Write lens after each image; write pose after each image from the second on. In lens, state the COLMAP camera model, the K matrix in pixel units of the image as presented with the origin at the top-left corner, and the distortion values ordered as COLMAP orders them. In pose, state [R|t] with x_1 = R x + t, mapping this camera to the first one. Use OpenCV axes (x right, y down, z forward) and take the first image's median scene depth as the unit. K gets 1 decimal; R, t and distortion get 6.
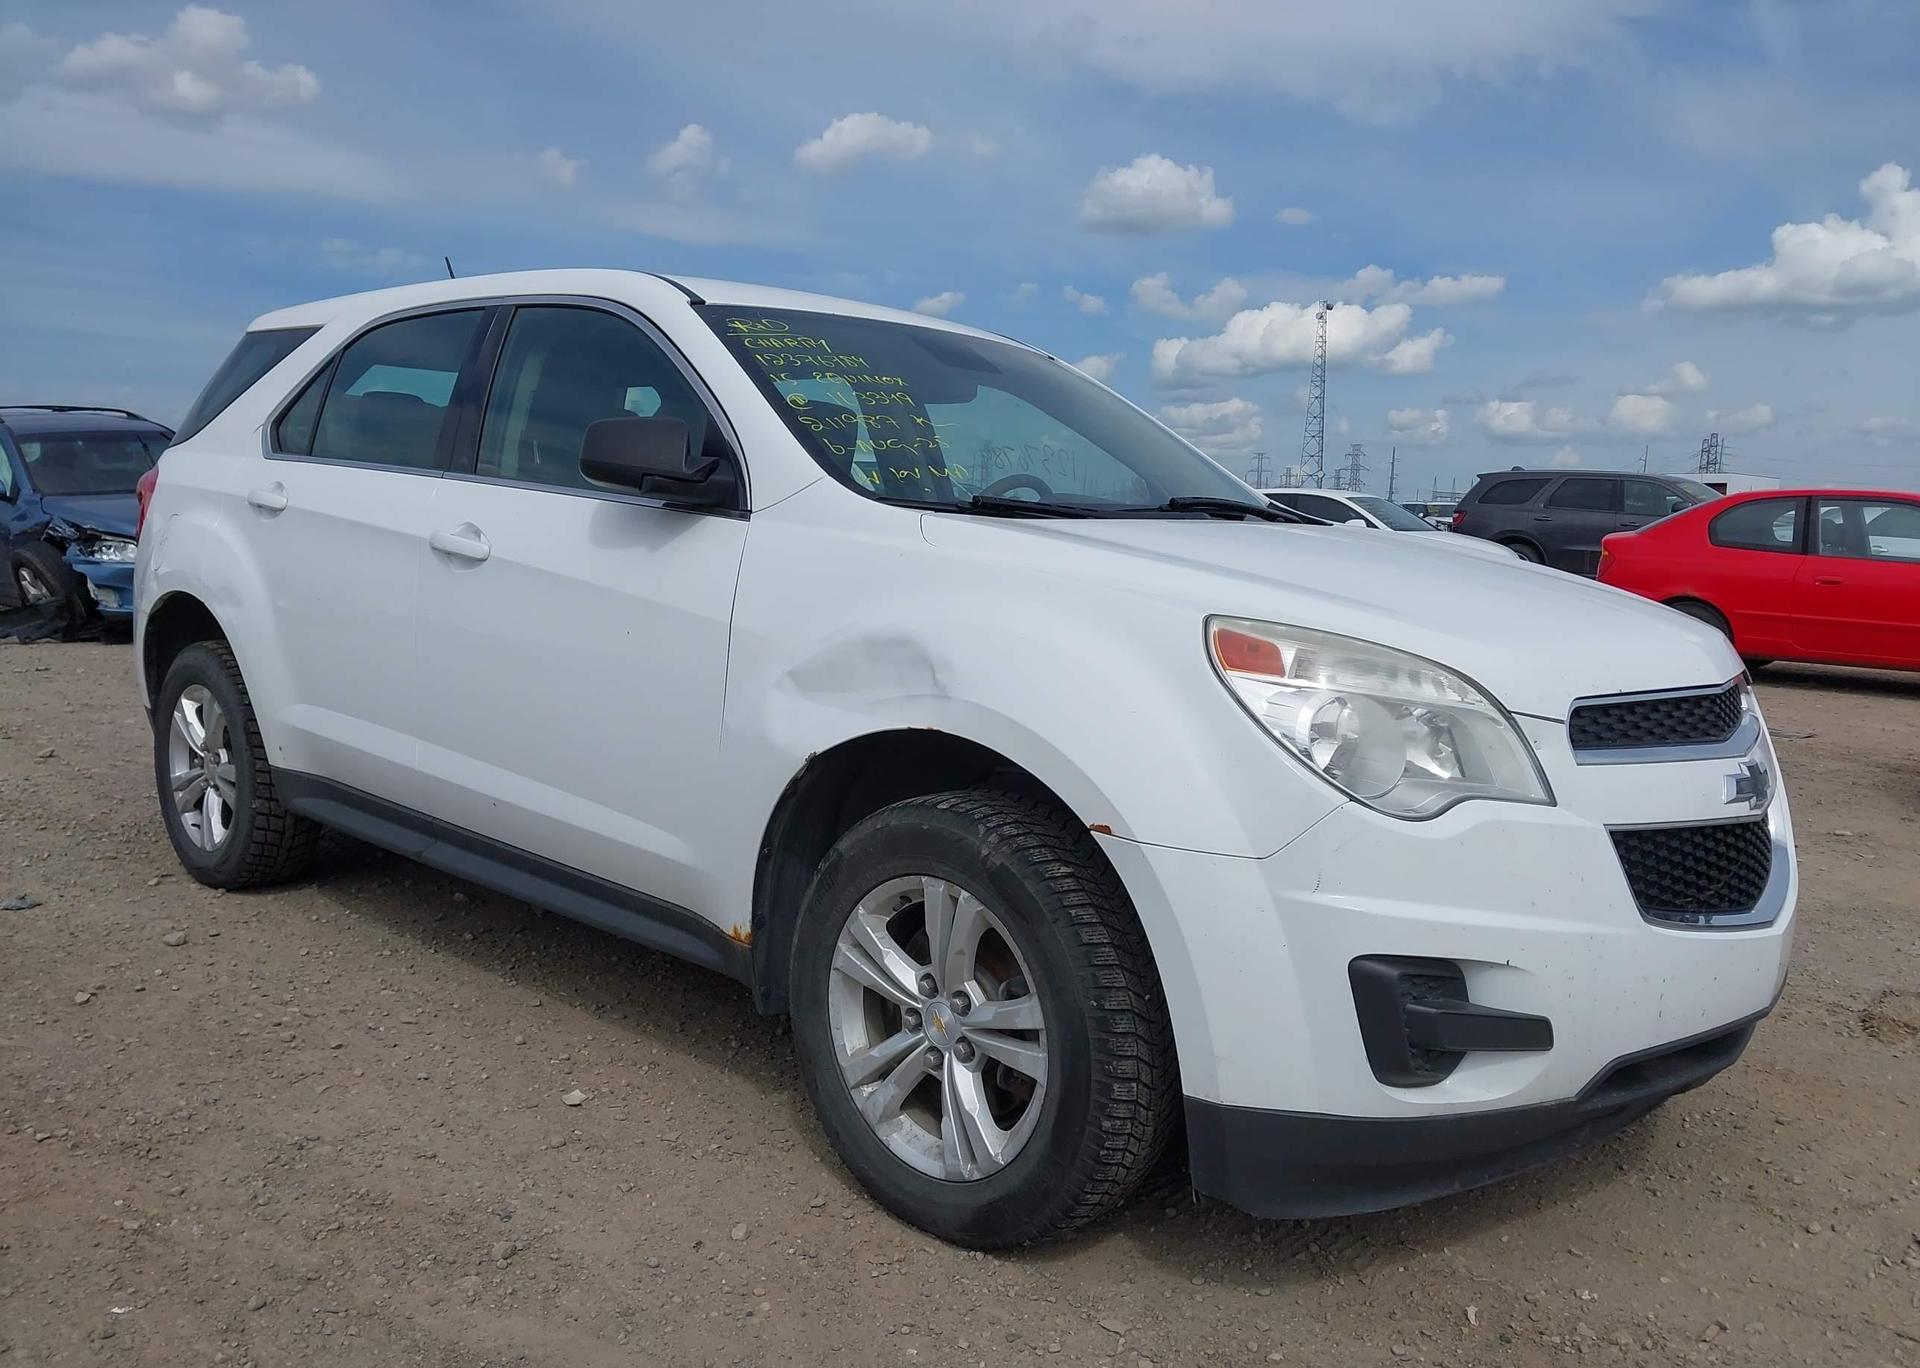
lens RADIAL K [[1565.3, 0, 932.4], [0, 1565.3, 675.5], [0, 0, 1]] dist [0.030982, -0.013584]
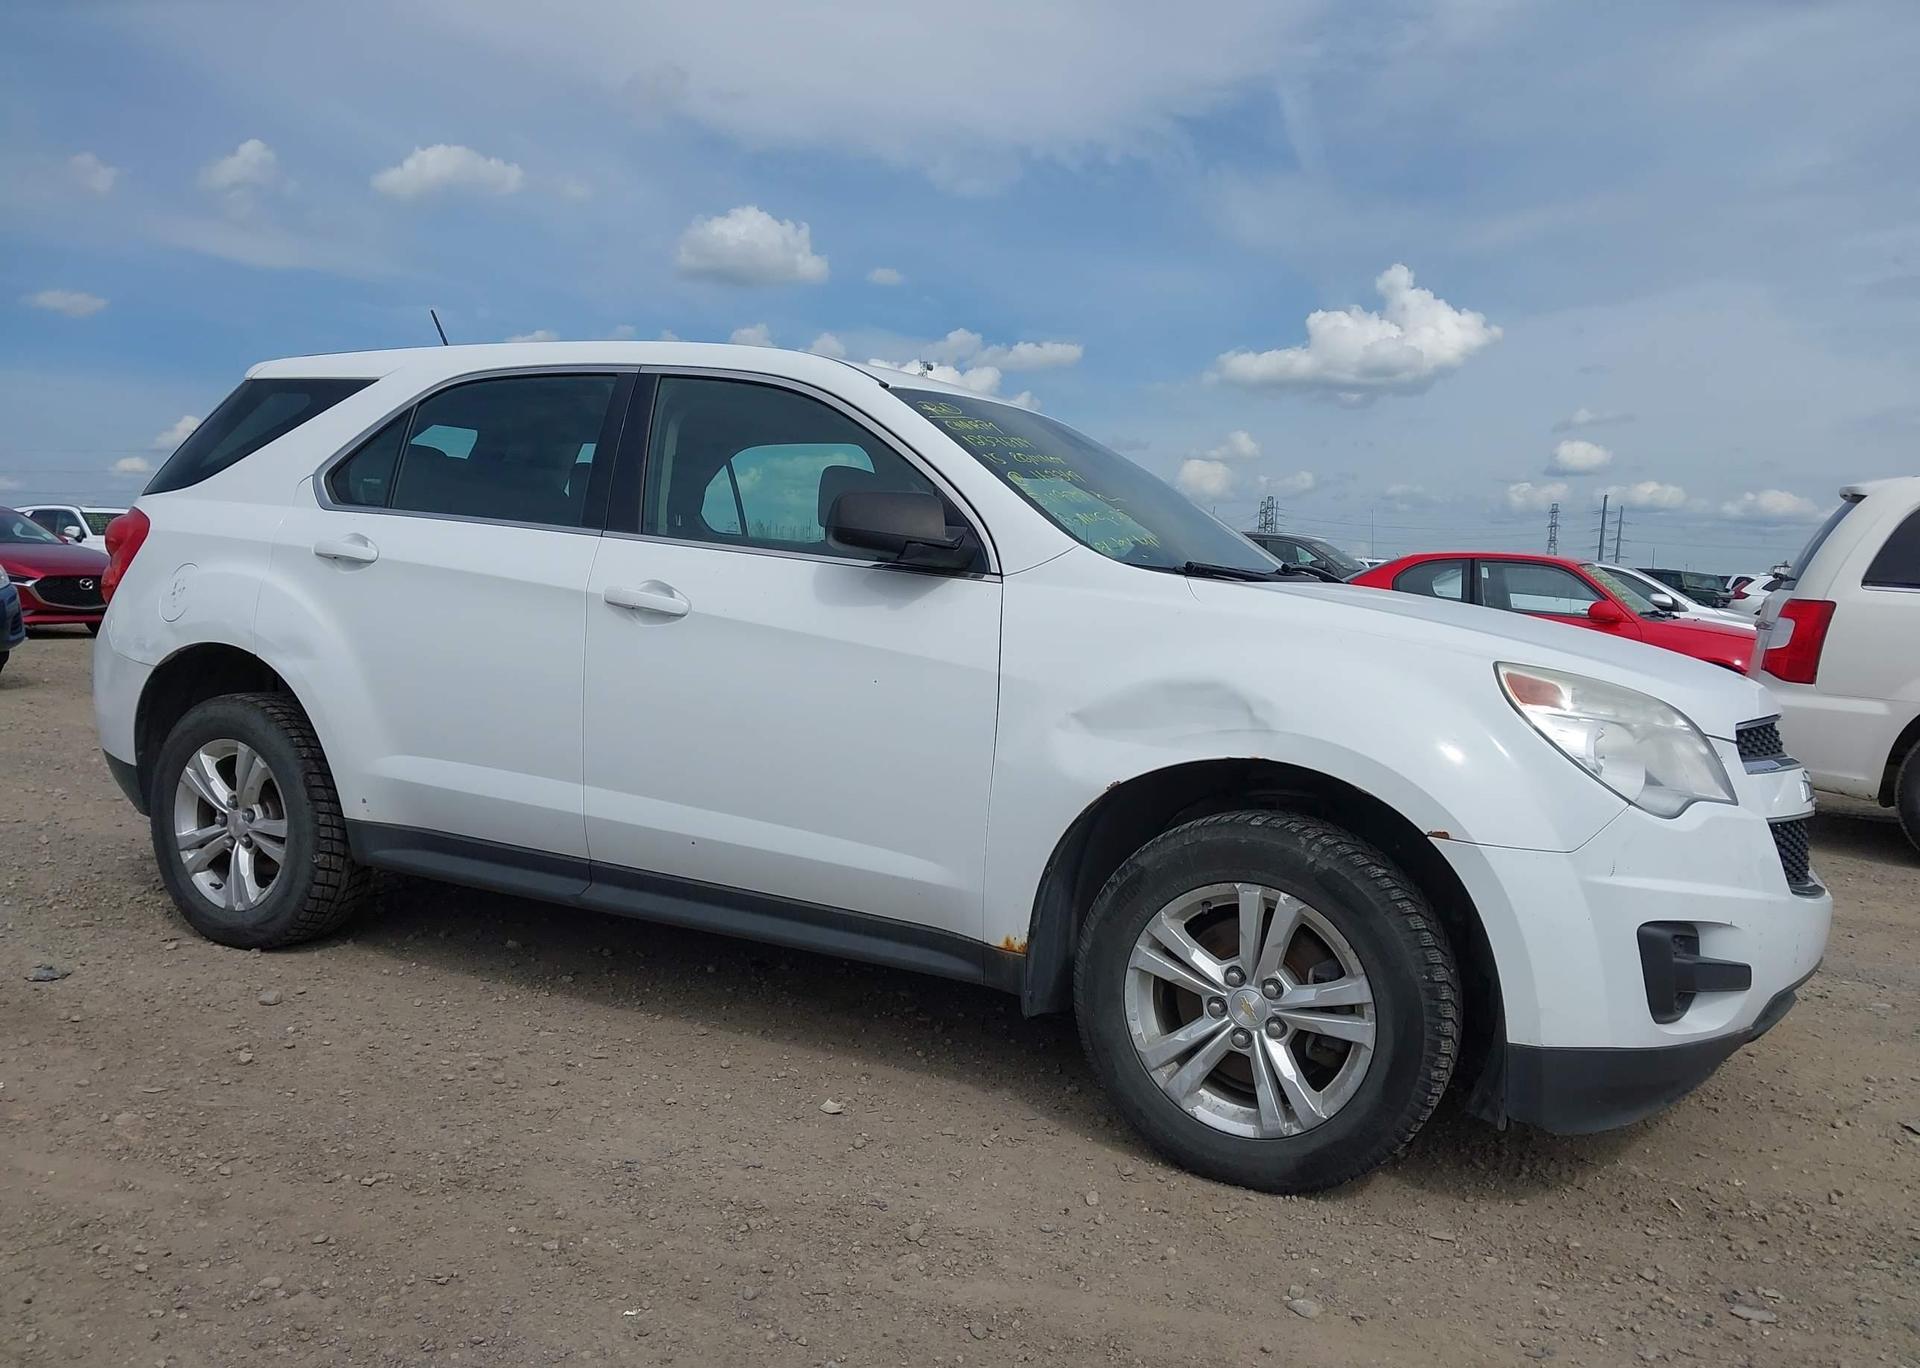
lens RADIAL K [[1565.3, 0, 943.2], [0, 1565.3, 677.1], [0, 0, 1]] dist [0.030982, -0.013584]
pose [[0.966281, -0.008136, 0.257362, -0.346282], [0.015657, 0.999508, -0.027186, 0.000745], [-0.257014, 0.030299, 0.965933, -0.064273]]
